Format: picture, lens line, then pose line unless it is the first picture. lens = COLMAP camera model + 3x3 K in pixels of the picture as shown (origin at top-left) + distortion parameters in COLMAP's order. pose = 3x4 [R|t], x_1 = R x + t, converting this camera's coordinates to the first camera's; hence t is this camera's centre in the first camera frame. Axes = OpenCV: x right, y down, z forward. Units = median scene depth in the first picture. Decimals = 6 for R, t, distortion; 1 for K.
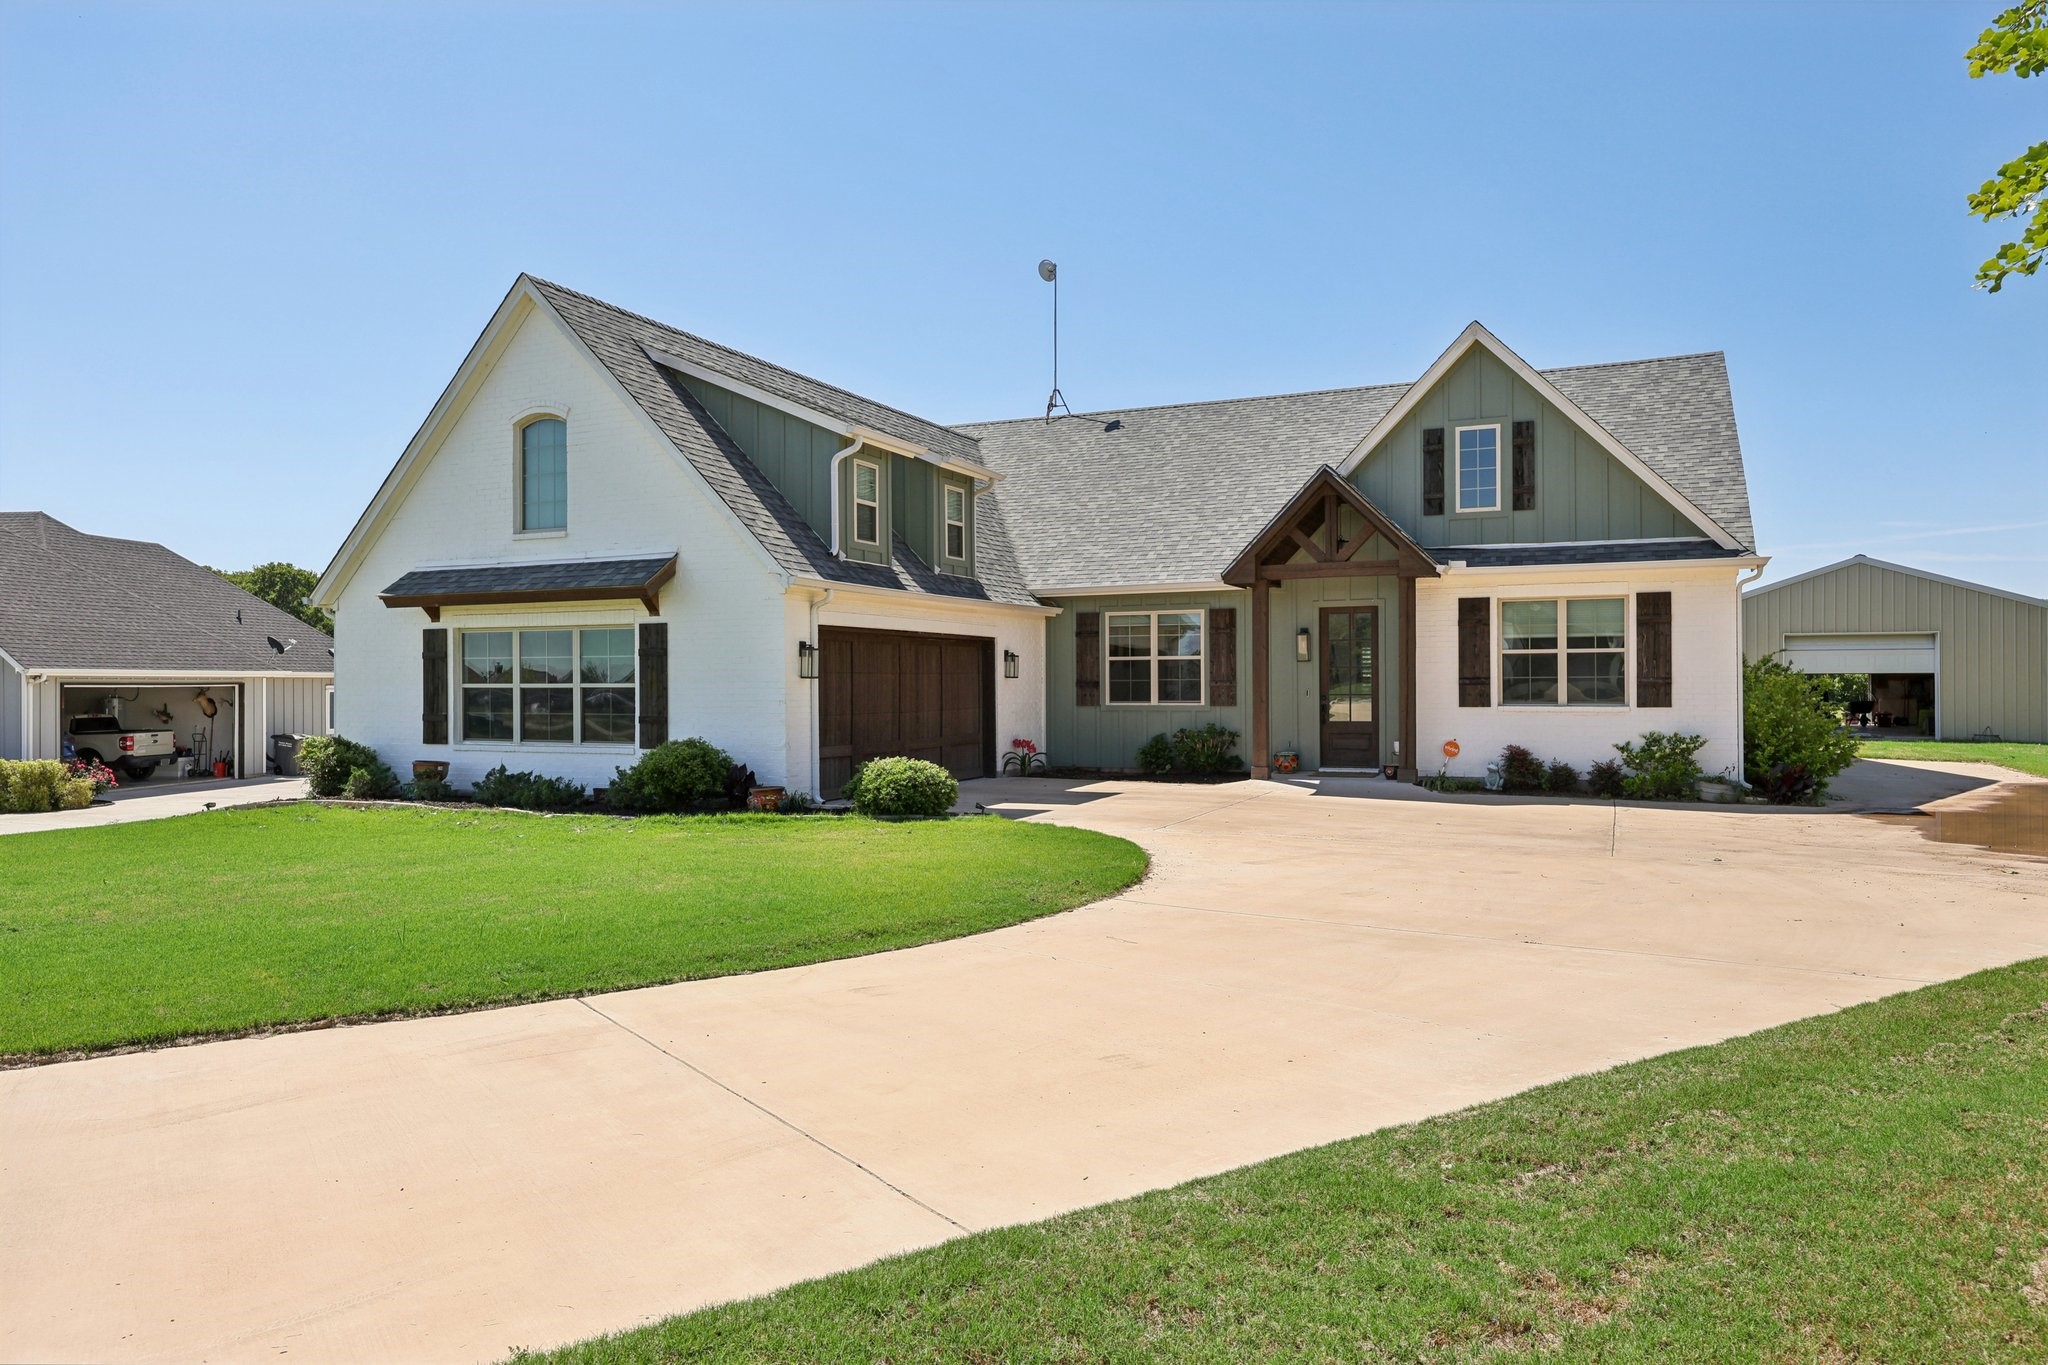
lens RADIAL K [[1296.3, 0, 1024.0], [0, 1296.3, 682.5], [0, 0, 1]] dist [-0.003210, -0.000083]
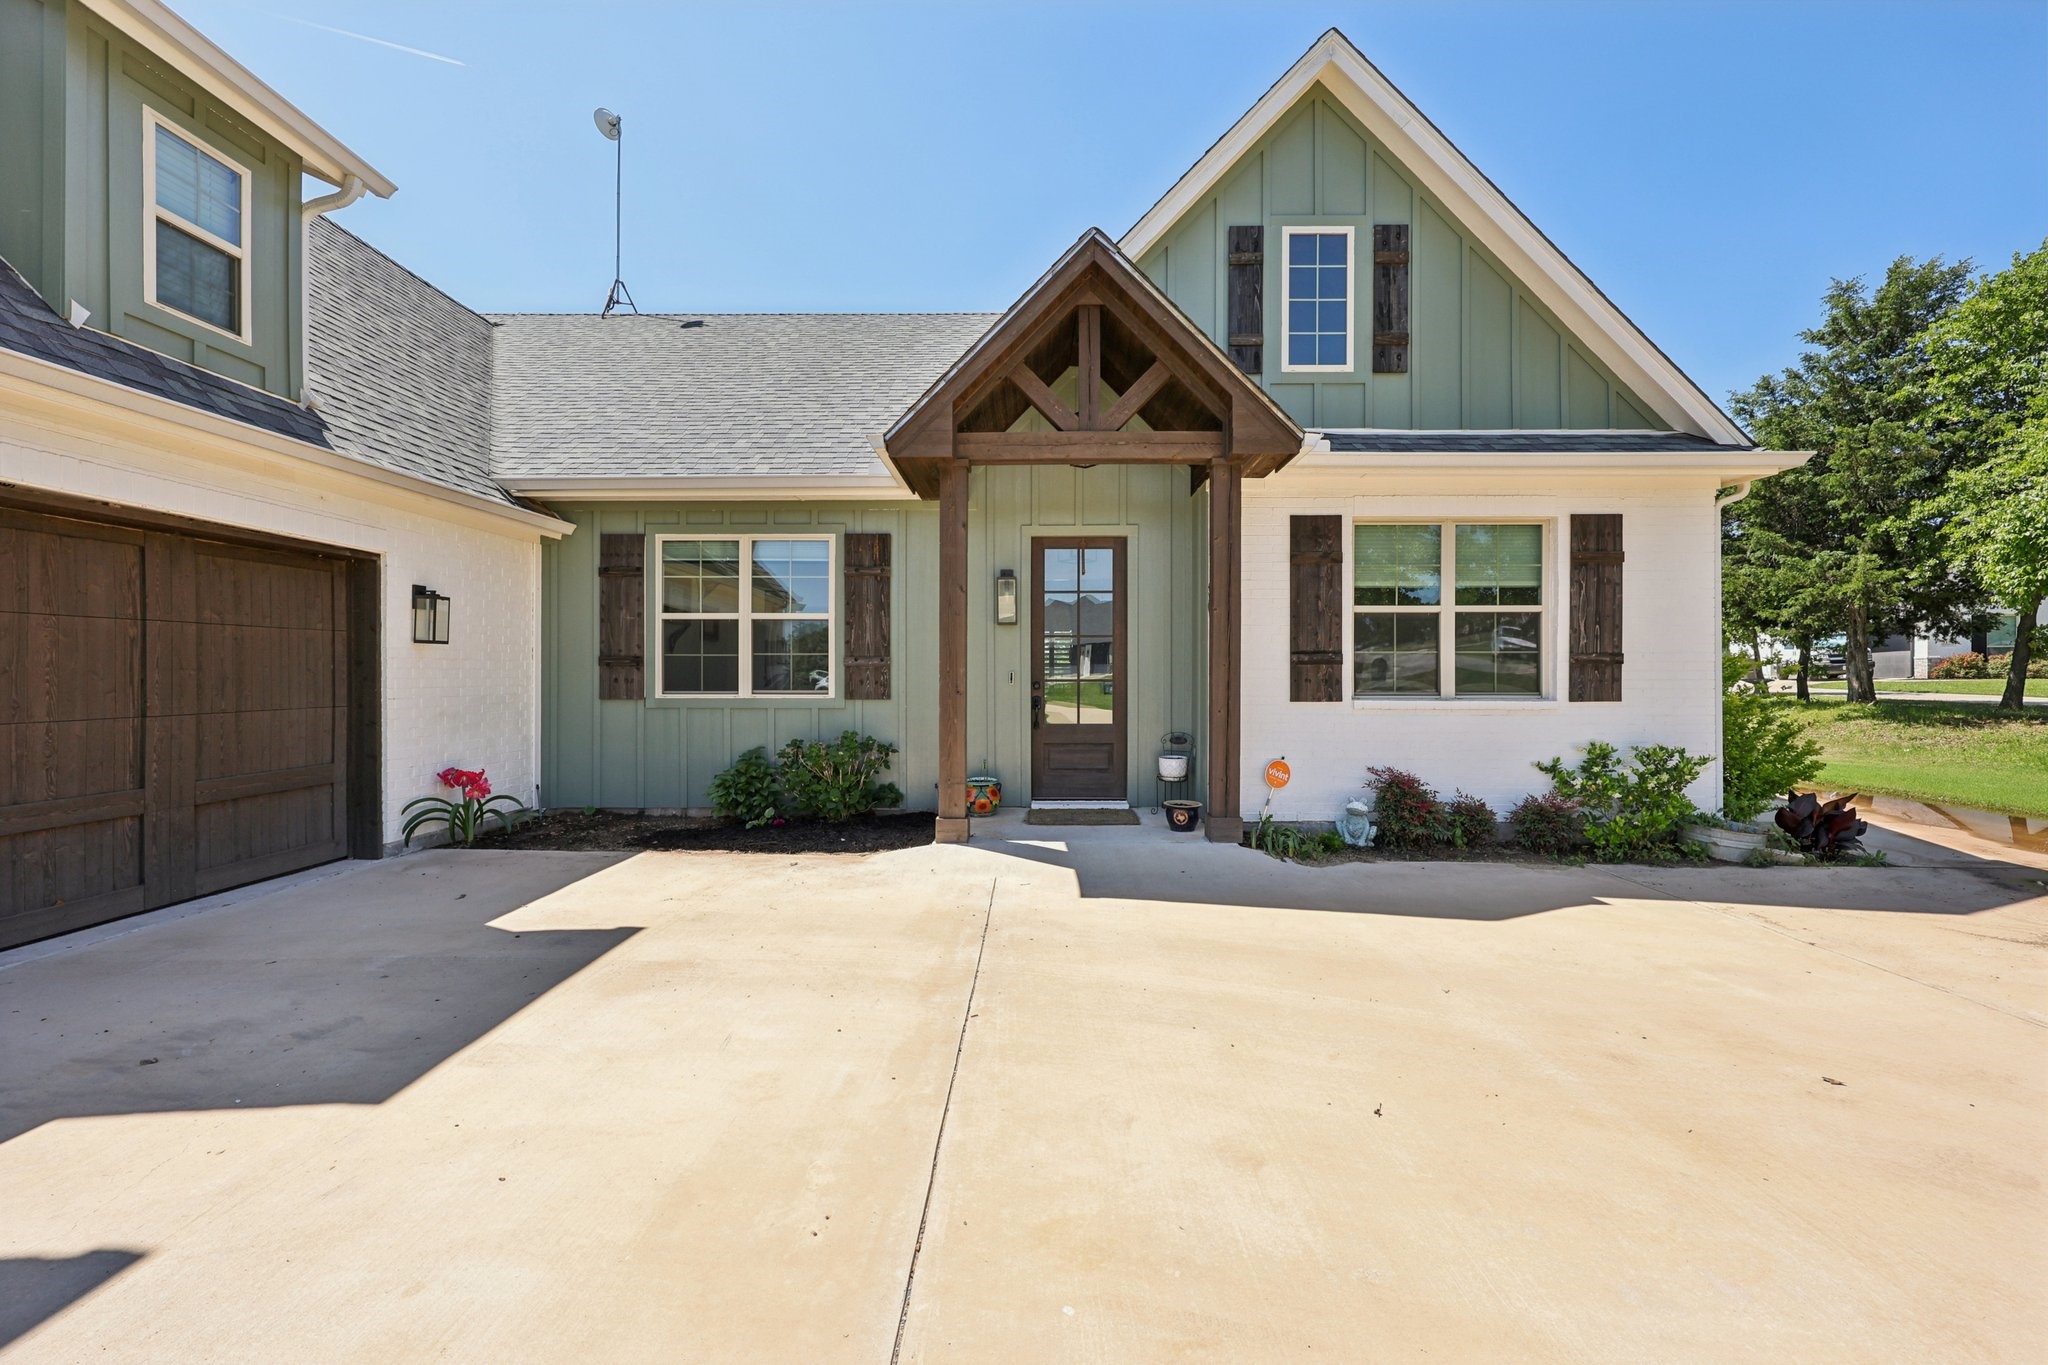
lens RADIAL K [[856.3, 0, 1028.8], [0, 856.3, 667.2], [0, 0, 1]] dist [0.000224, -0.000115]
pose [[0.917029, 0.008870, 0.398723, 0.075061], [-0.005936, 0.999945, -0.008591, 0.007402], [-0.398777, 0.005511, 0.917031, 0.699737]]
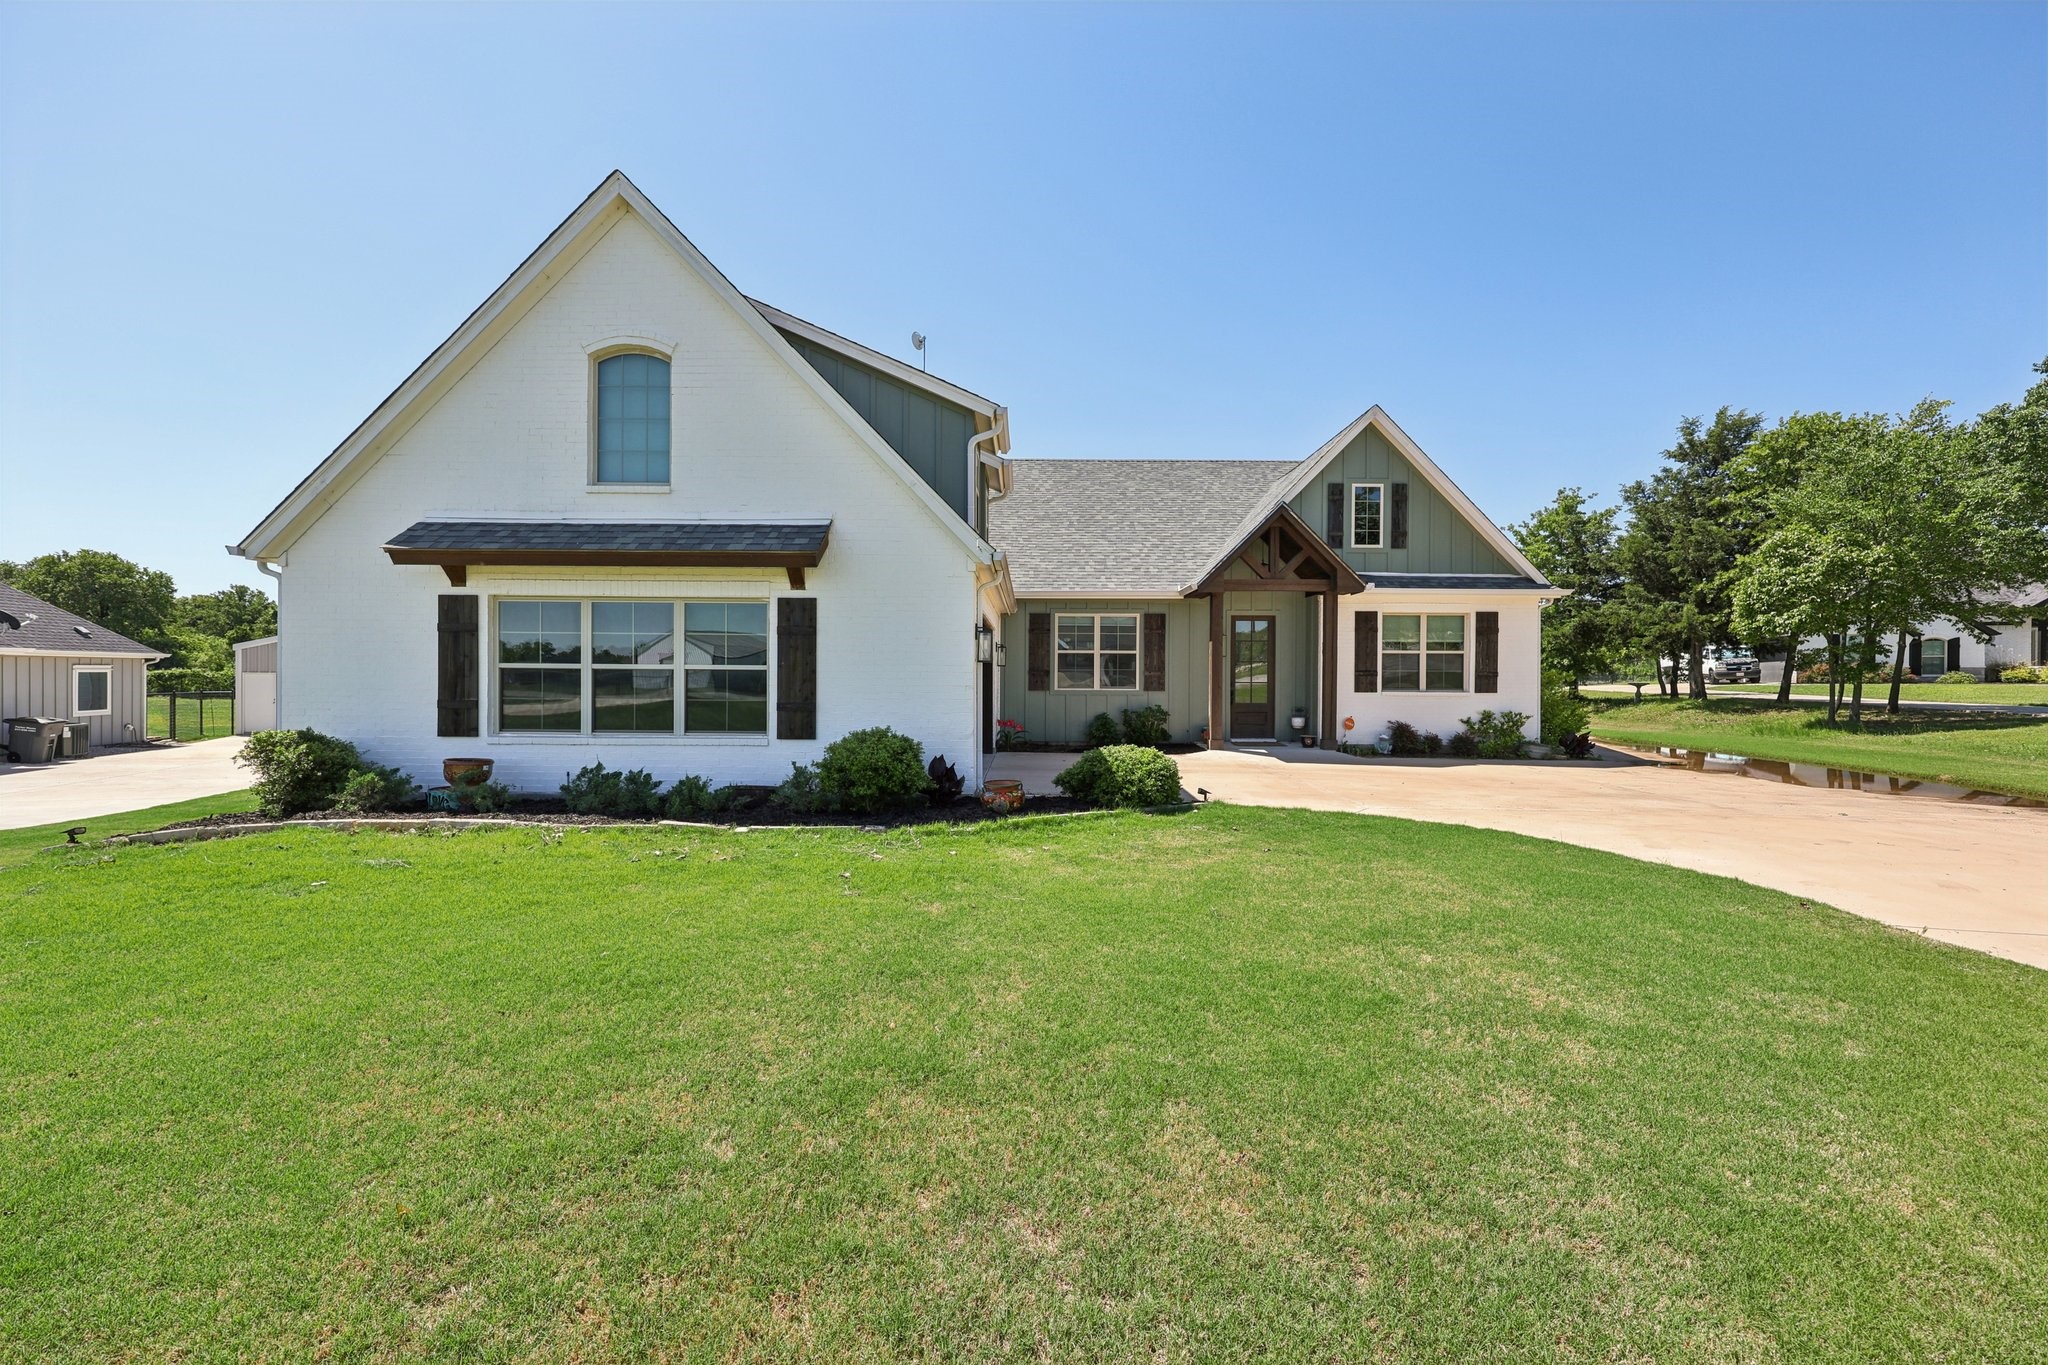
lens RADIAL K [[826.5, 0, 1038.7], [0, 826.5, 672.5], [0, 0, 1]] dist [-0.000140, -0.000083]
pose [[0.911839, 0.011315, 0.410393, -0.315914], [-0.010804, 0.999935, -0.003564, 0.004917], [-0.410406, -0.001184, 0.911902, 0.357661]]
